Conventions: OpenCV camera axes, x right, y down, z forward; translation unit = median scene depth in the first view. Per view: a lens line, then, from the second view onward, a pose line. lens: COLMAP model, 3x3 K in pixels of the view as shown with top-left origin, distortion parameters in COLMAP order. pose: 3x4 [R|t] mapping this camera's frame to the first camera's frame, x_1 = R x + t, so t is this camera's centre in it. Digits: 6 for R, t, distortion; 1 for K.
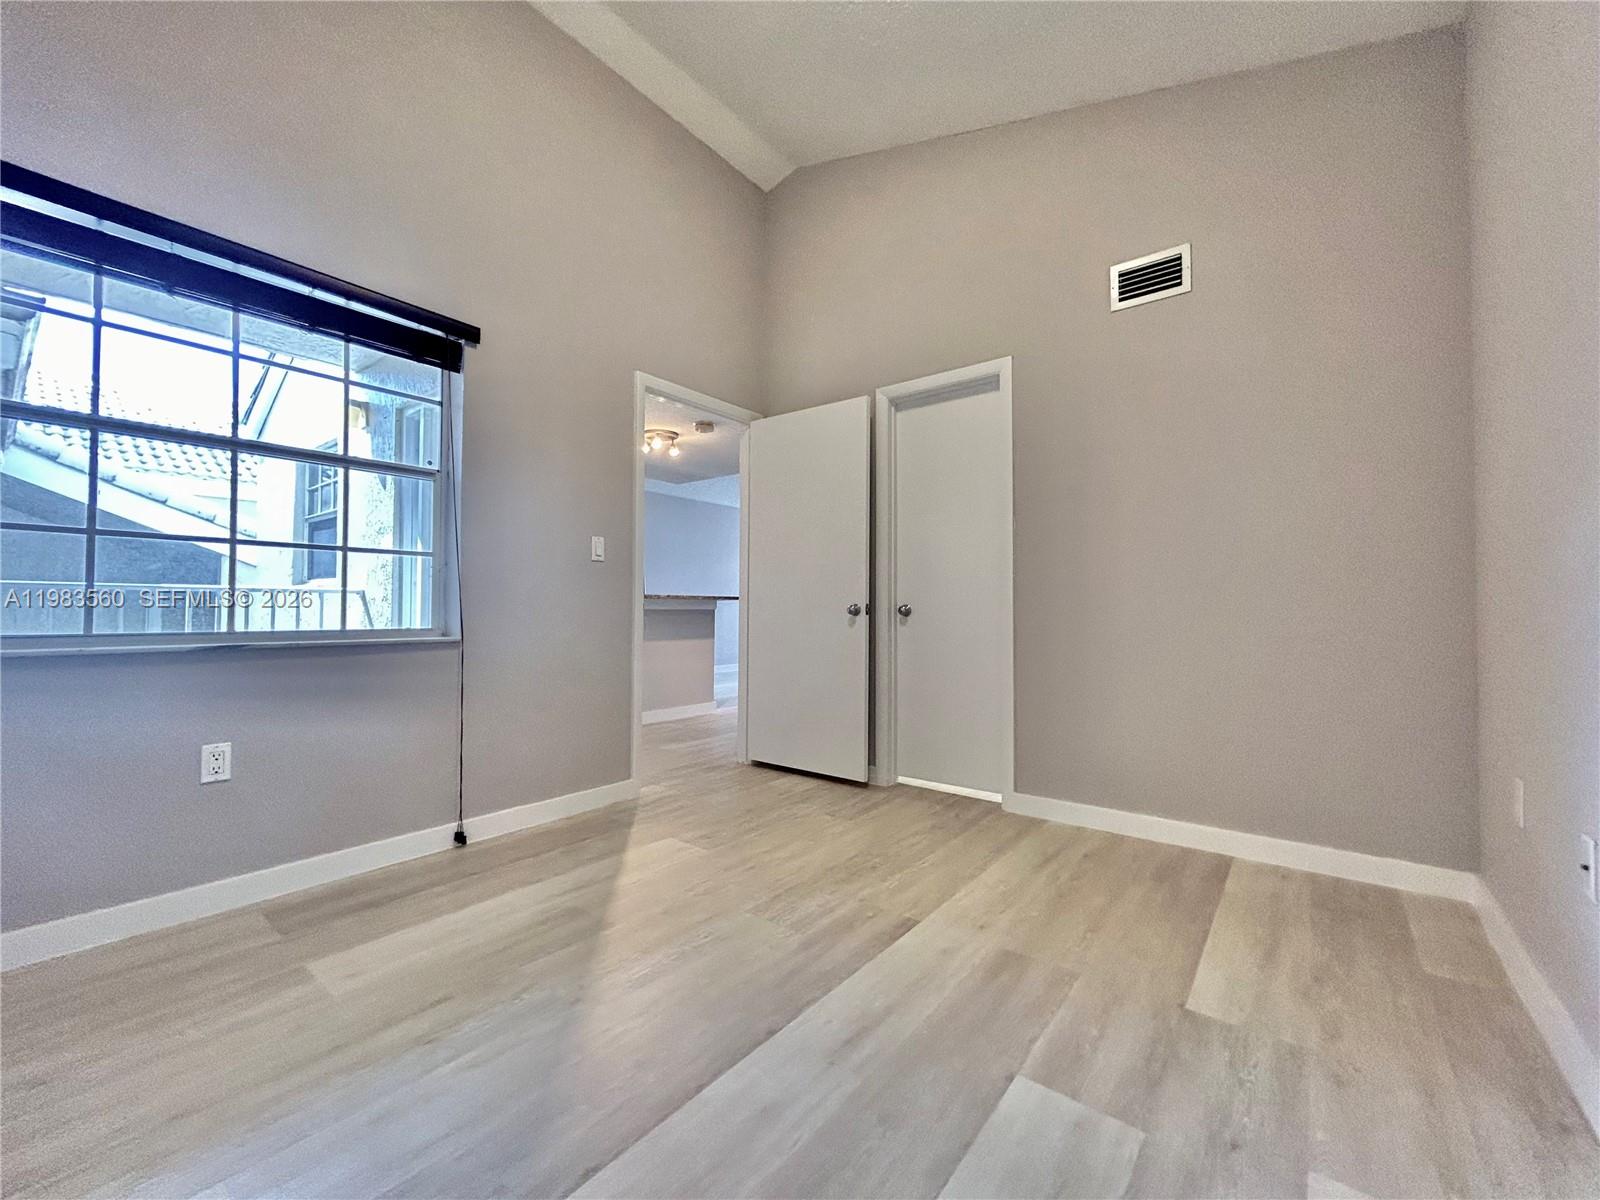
lens RADIAL K [[652.7, 0, 801.8], [0, 652.7, 598.3], [0, 0, 1]] dist [-0.001192, 0.000740]
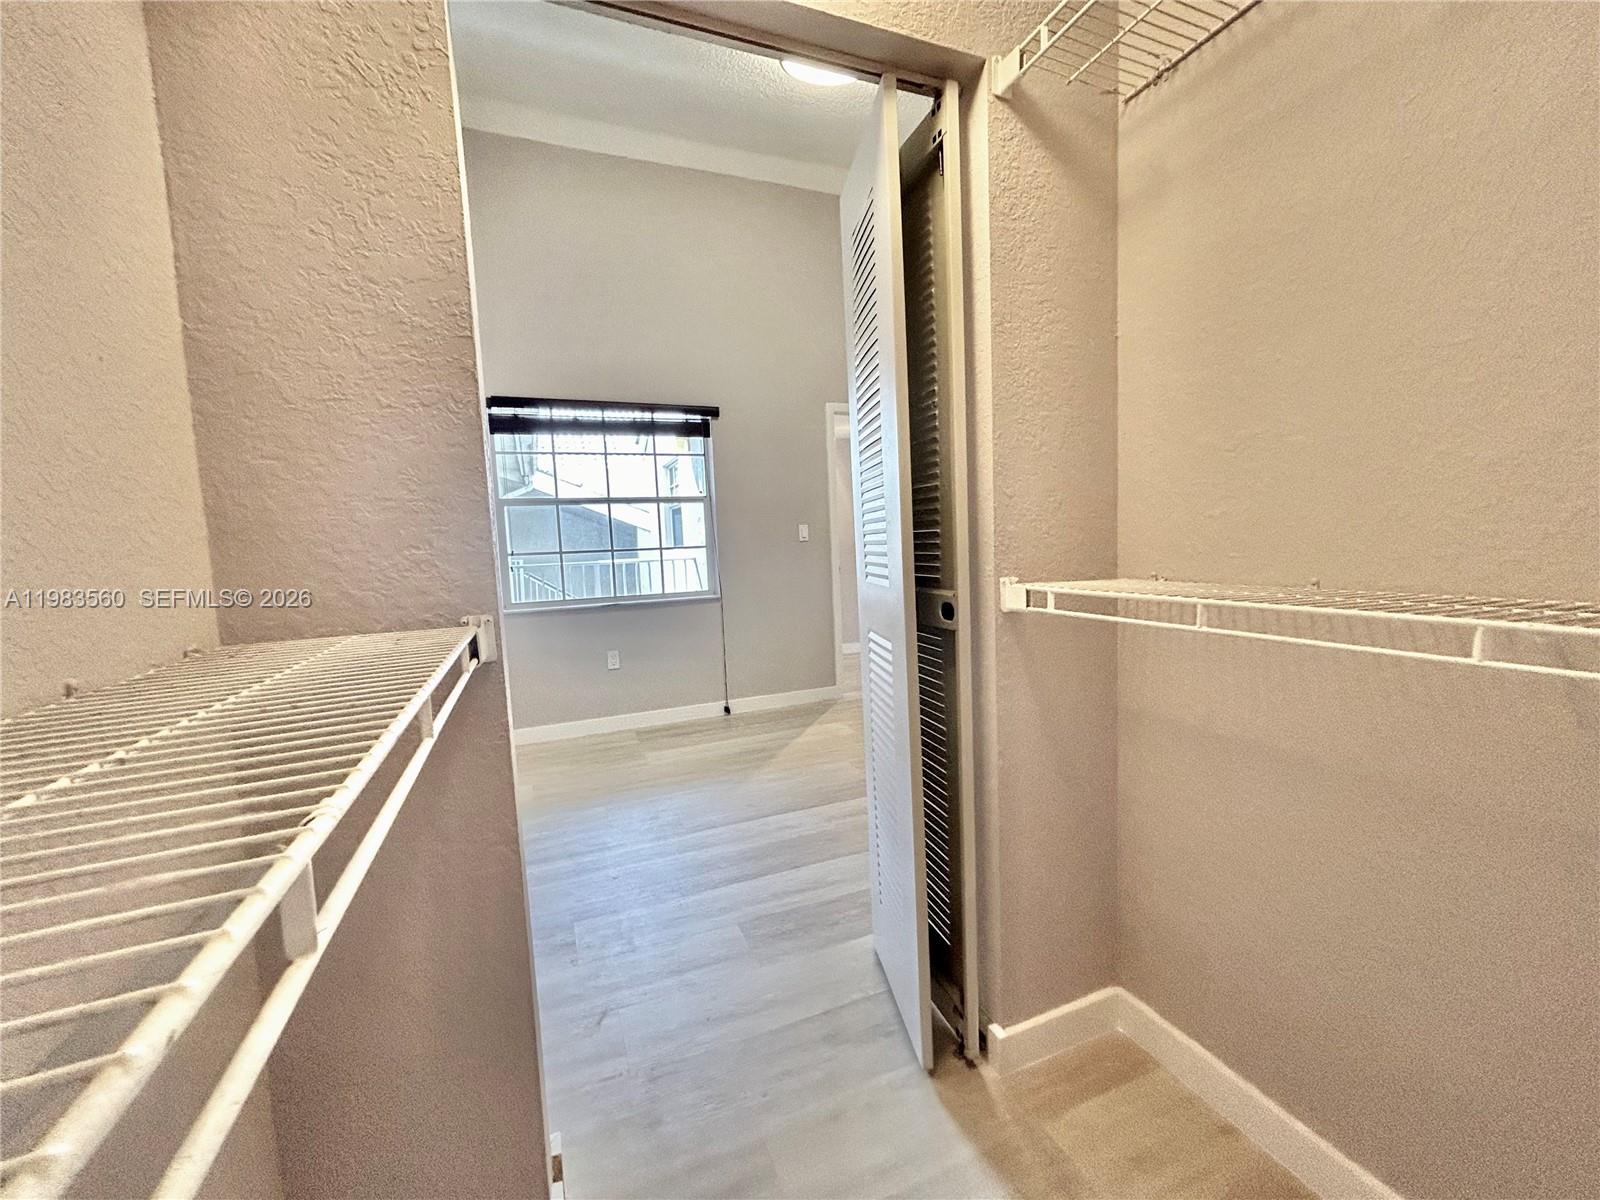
lens RADIAL K [[652.7, 0, 801.8], [0, 652.7, 598.3], [0, 0, 1]] dist [-0.001192, 0.000740]
pose [[0.868500, 0.001170, -0.495688, 0.606053], [0.056961, 0.993137, 0.102146, -0.113598], [0.492405, -0.116949, 0.862473, -0.440665]]
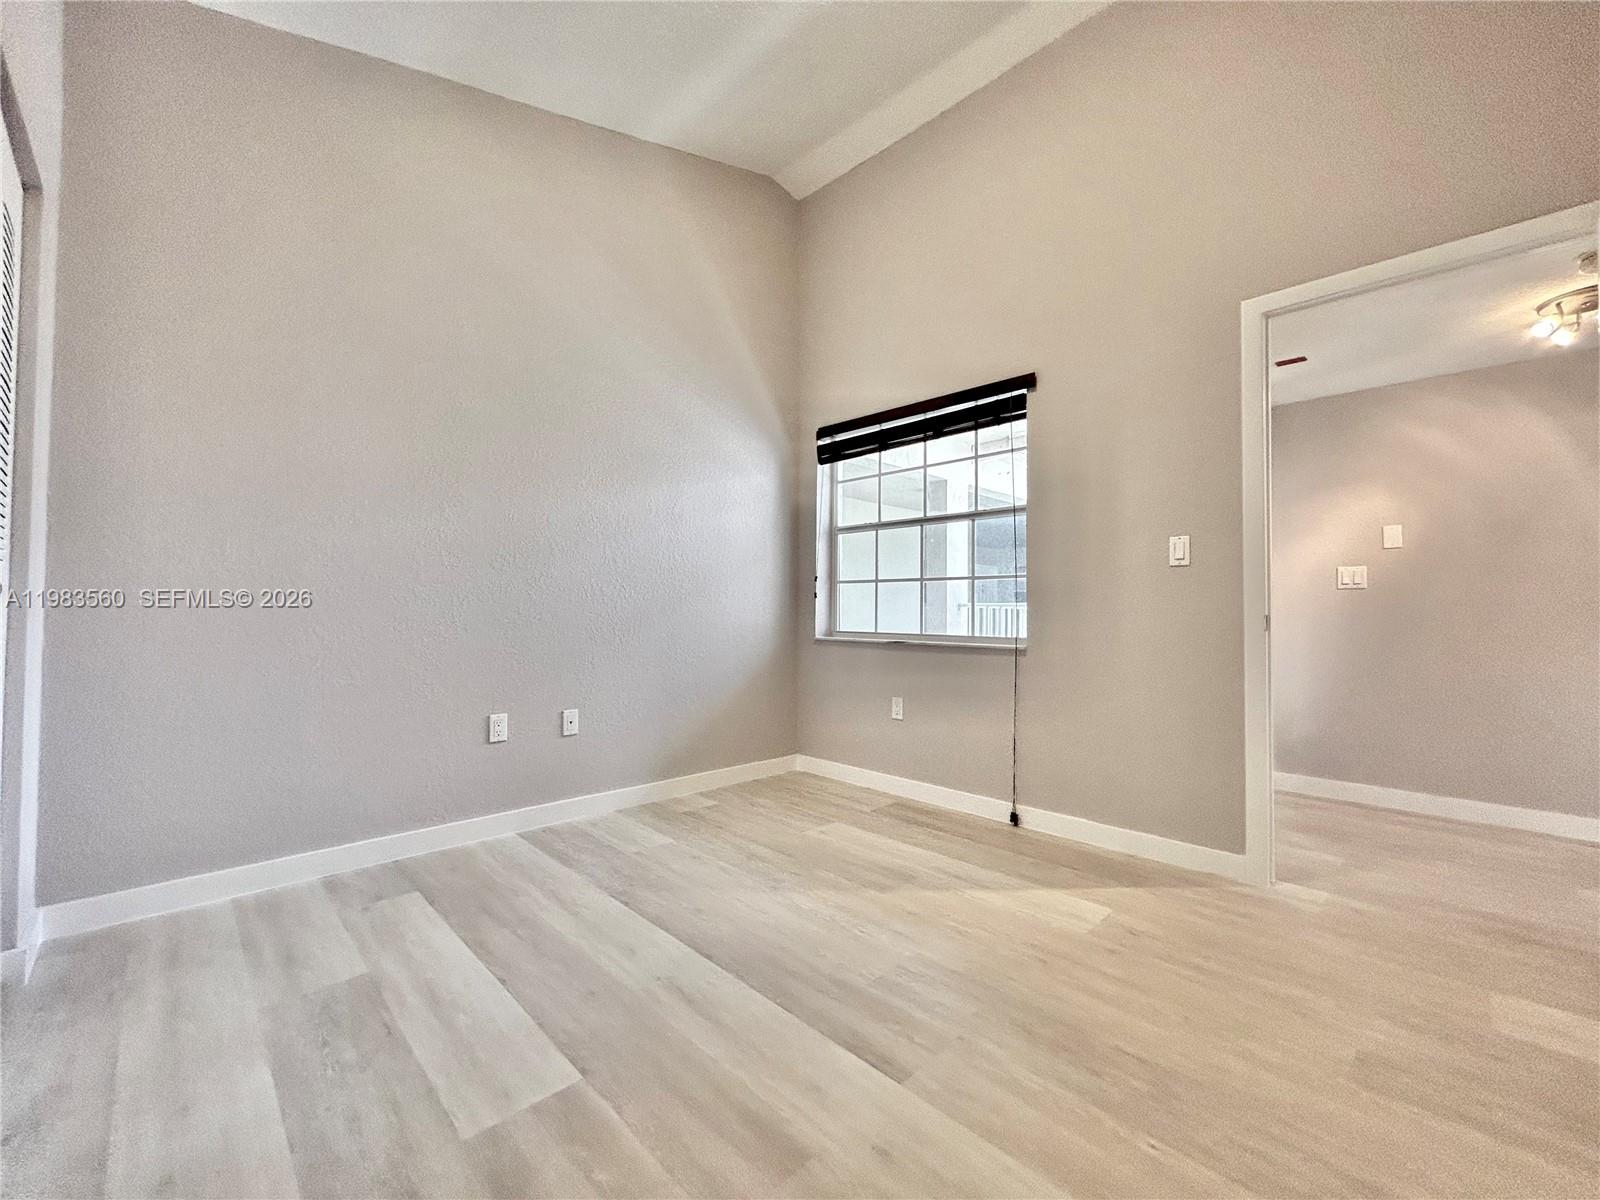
lens RADIAL K [[652.7, 0, 801.8], [0, 652.7, 598.3], [0, 0, 1]] dist [-0.001192, 0.000740]
pose [[-0.130427, -0.026574, -0.991102, 0.805023], [0.009551, 0.999561, -0.028058, 0.003693], [0.991412, -0.013126, -0.130116, 0.902181]]
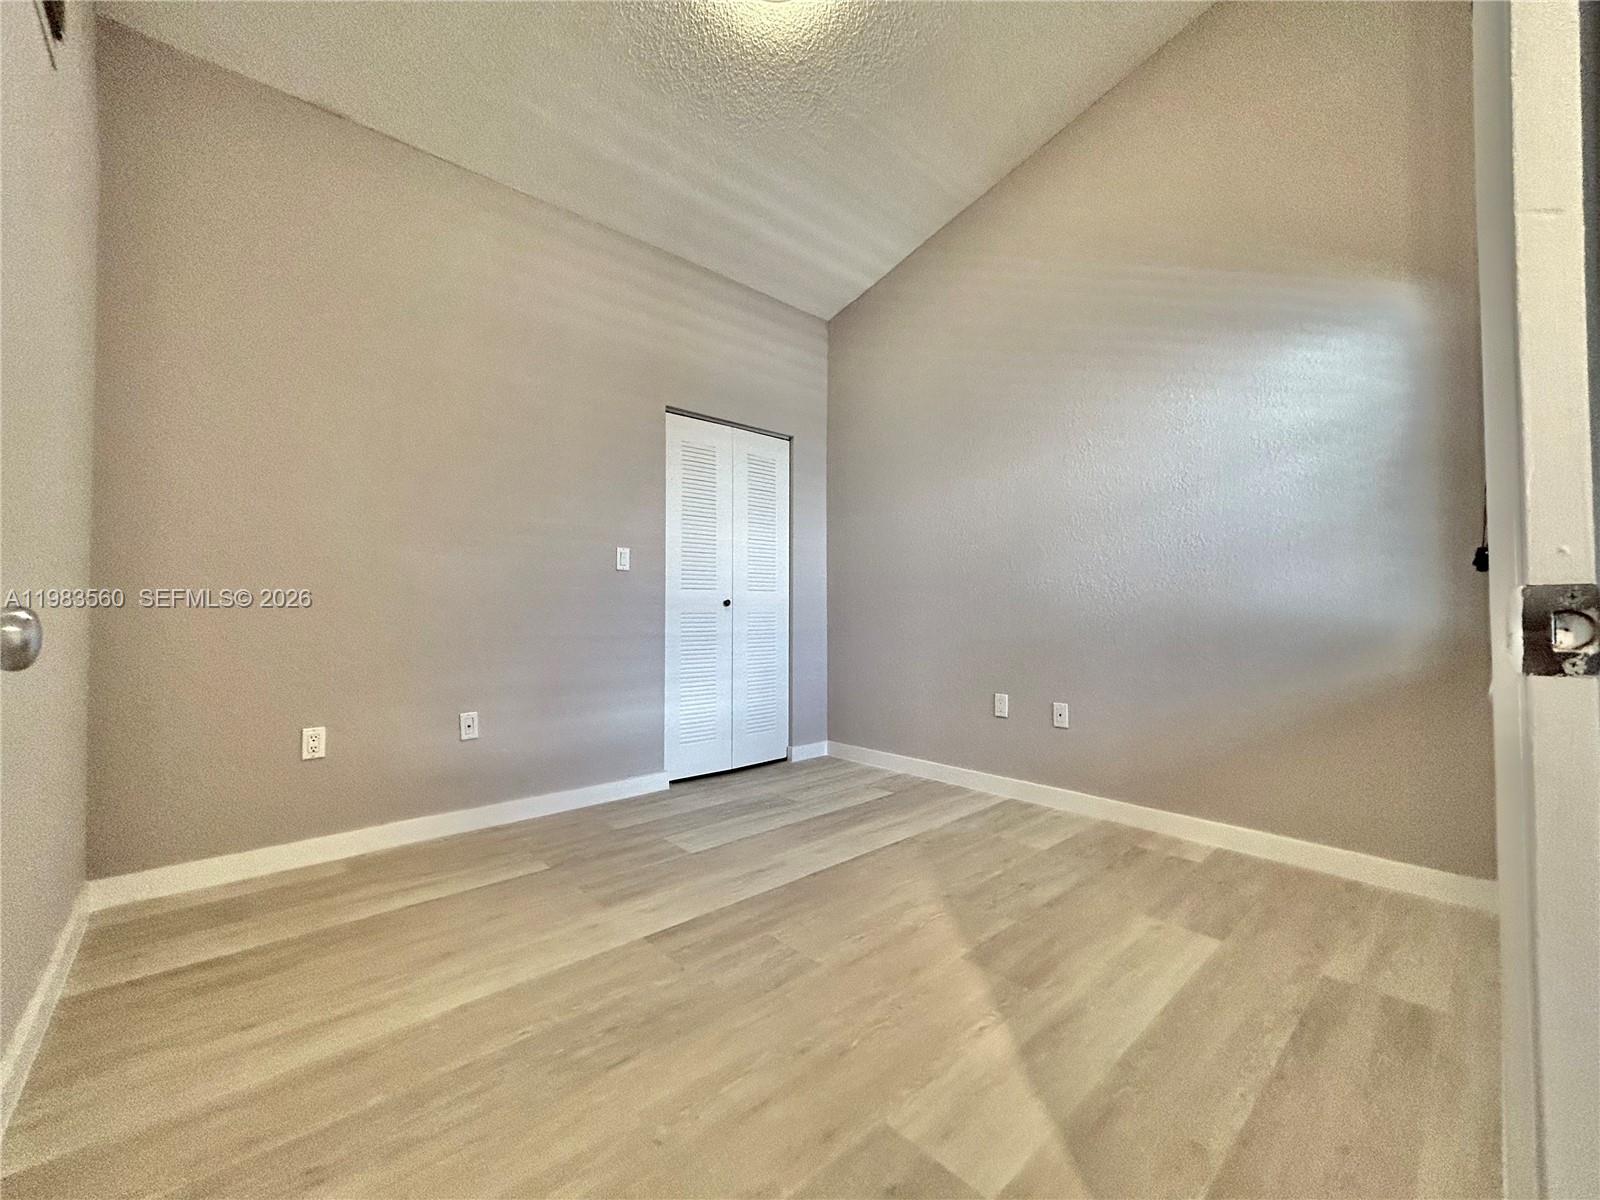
lens RADIAL K [[652.7, 0, 801.8], [0, 652.7, 598.3], [0, 0, 1]] dist [-0.001192, 0.000740]
pose [[-0.986132, -0.002487, 0.165941, -0.191014], [-0.008101, 0.999417, -0.033164, 0.018543], [-0.165762, -0.034048, -0.985578, 1.759951]]
